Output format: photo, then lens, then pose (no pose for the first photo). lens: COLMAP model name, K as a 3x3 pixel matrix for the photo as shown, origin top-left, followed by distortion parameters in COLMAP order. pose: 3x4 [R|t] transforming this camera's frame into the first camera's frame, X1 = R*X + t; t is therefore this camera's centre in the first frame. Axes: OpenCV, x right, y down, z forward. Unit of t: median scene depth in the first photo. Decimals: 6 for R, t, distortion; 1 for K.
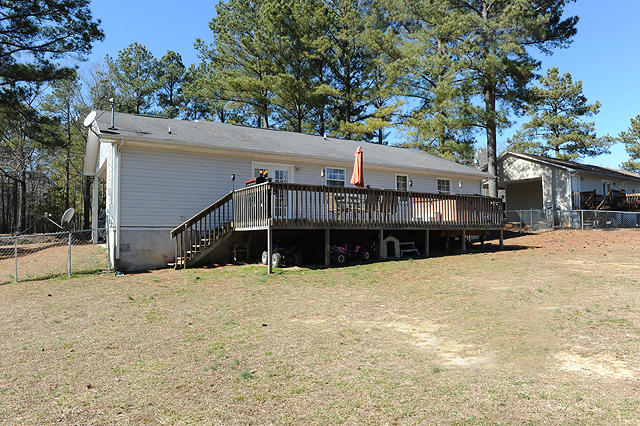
lens RADIAL K [[437.9, 0, 320.4], [0, 437.9, 213.7], [0, 0, 1]] dist [-0.037732, -0.000960]
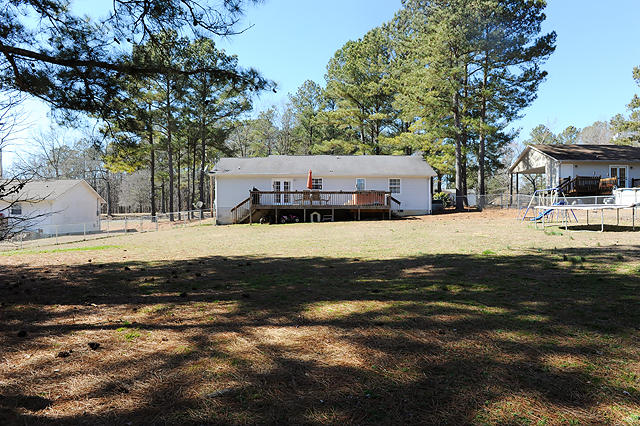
lens RADIAL K [[437.9, 0, 319.4], [0, 437.9, 212.1], [0, 0, 1]] dist [-0.037732, -0.000960]
pose [[0.853759, 0.001660, -0.520665, 1.314168], [0.021771, 0.999007, 0.038883, -0.031688], [0.520213, -0.044532, 0.852875, -0.855247]]
